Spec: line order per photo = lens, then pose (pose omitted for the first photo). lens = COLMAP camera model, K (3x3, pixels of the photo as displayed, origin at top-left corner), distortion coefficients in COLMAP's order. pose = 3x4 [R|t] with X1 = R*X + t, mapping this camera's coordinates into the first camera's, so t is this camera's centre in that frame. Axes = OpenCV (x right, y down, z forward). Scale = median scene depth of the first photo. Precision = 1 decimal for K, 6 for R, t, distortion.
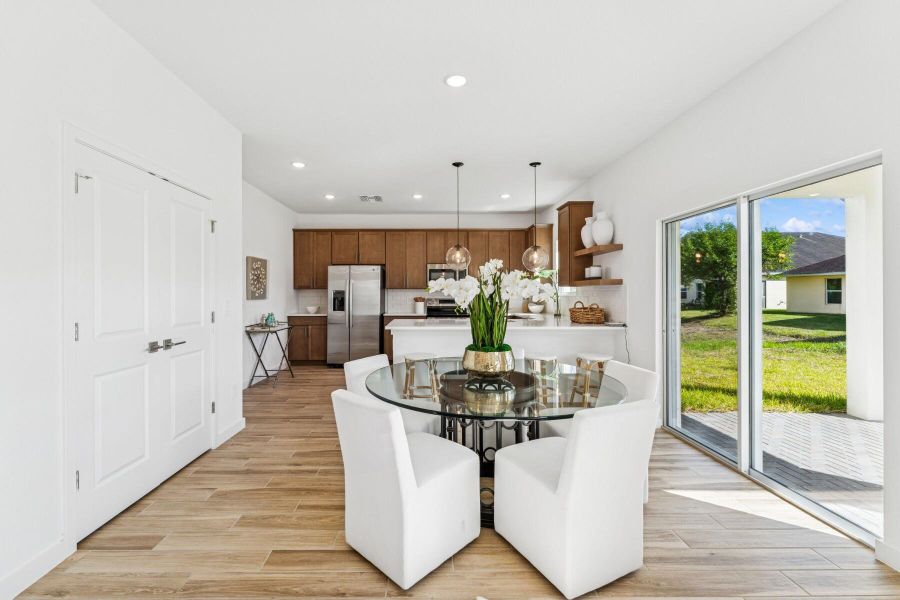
lens RADIAL K [[381.7, 0, 428.3], [0, 381.7, 293.3], [0, 0, 1]] dist [0.001002, 0.000024]
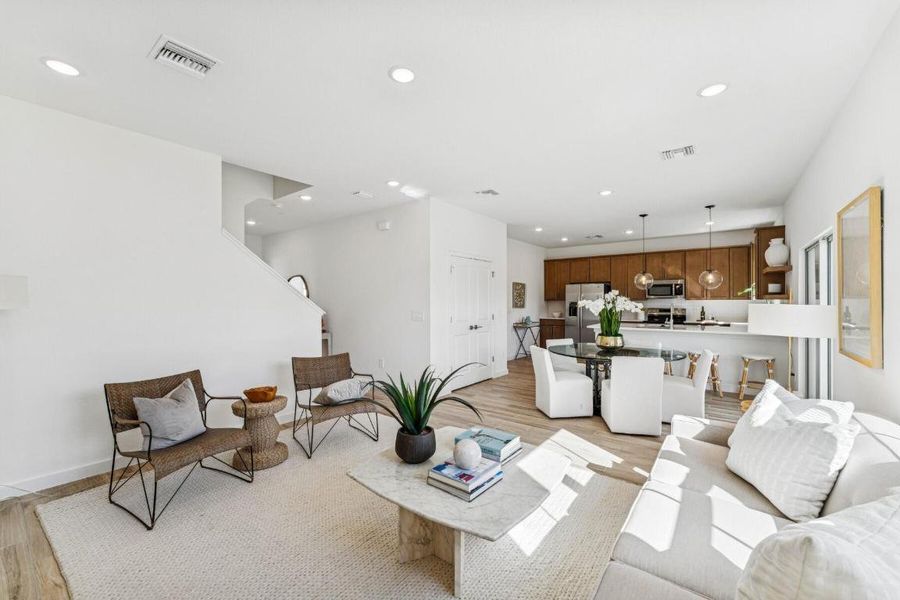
lens RADIAL K [[361.7, 0, 447.2], [0, 361.7, 300.5], [0, 0, 1]] dist [0.001443, -0.000169]
pose [[0.785392, -0.001429, -0.618997, 0.256937], [0.002648, 0.999996, 0.001051, -0.016382], [0.618993, -0.002465, 0.785393, -0.395764]]
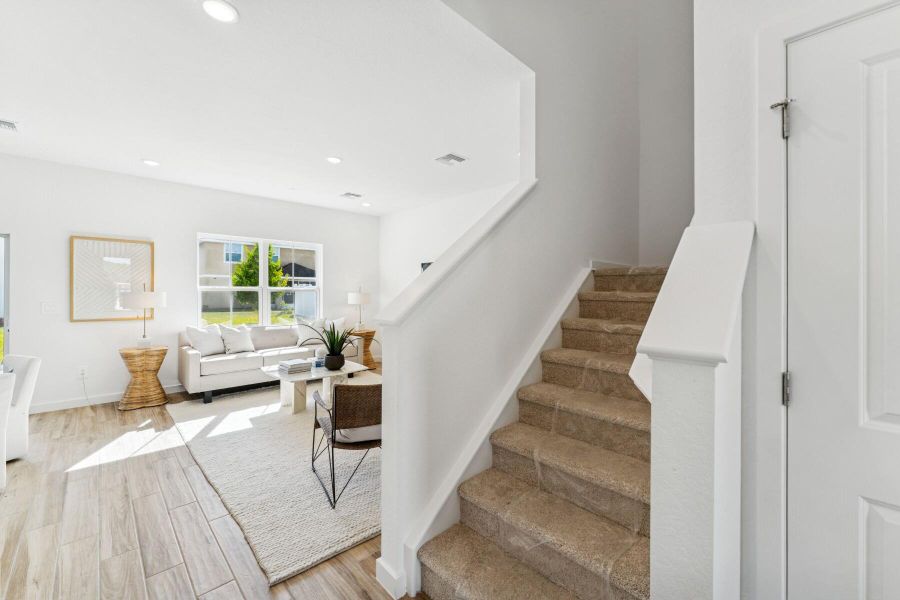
lens RADIAL K [[365.2, 0, 447.0], [0, 365.2, 292.2], [0, 0, 1]] dist [0.001502, 0.000181]
pose [[-0.690061, -0.001841, 0.723749, -0.650285], [-0.004348, 0.999989, -0.001601, -0.012389], [-0.723739, -0.004252, -0.690061, 0.192788]]
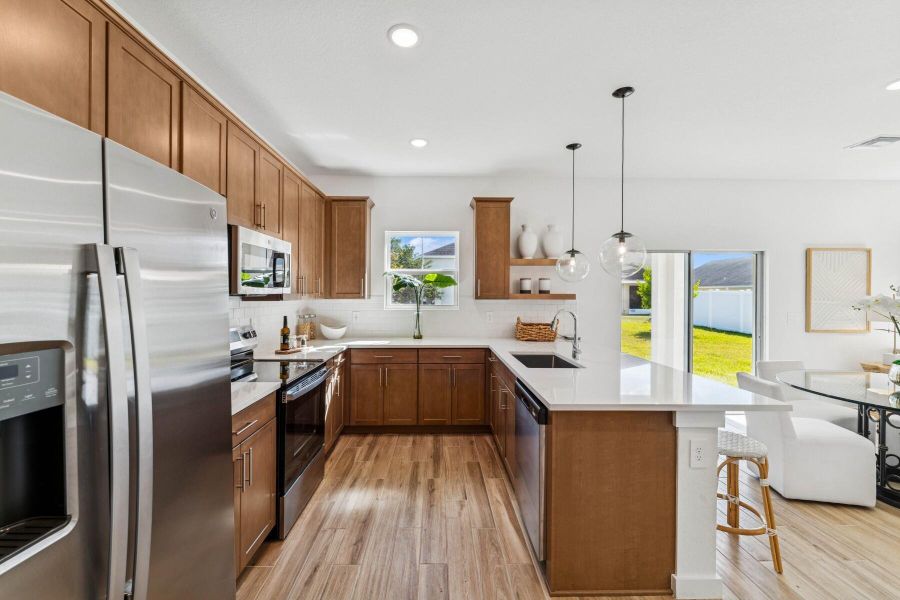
lens RADIAL K [[365.2, 0, 447.0], [0, 365.2, 292.2], [0, 0, 1]] dist [0.001502, 0.000181]
pose [[-0.016405, 0.006808, 0.999842, -0.356805], [-0.005008, 0.999964, -0.006891, -0.022951], [-0.999853, -0.005120, -0.016370, 0.963119]]
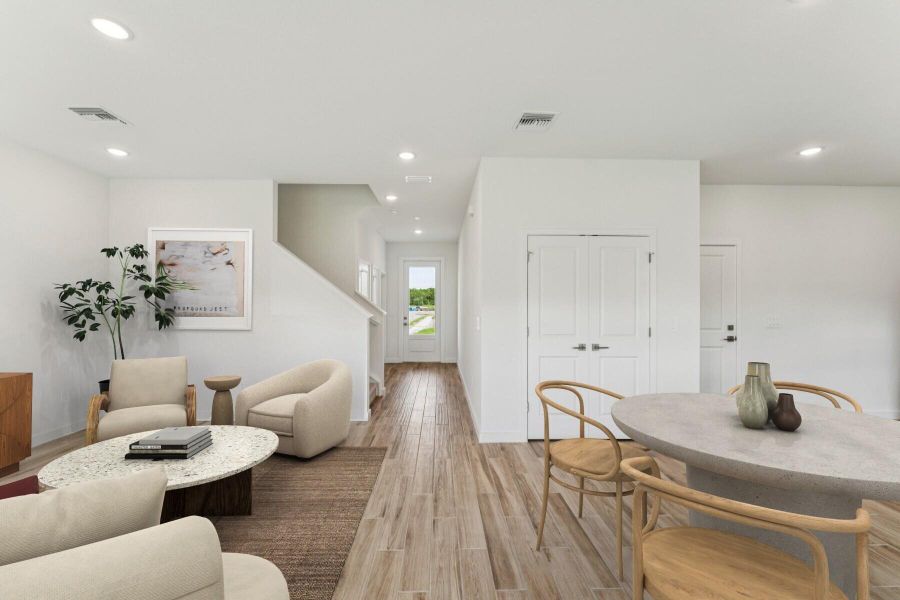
lens RADIAL K [[370.1, 0, 450.0], [0, 370.1, 300.0], [0, 0, 1]] dist [0.010859, -0.000100]
pose [[0.023040, -0.014923, -0.999623, 0.317935], [-0.000807, 0.999888, -0.014945, -0.011082], [0.999734, 0.001151, 0.023025, 0.175415]]
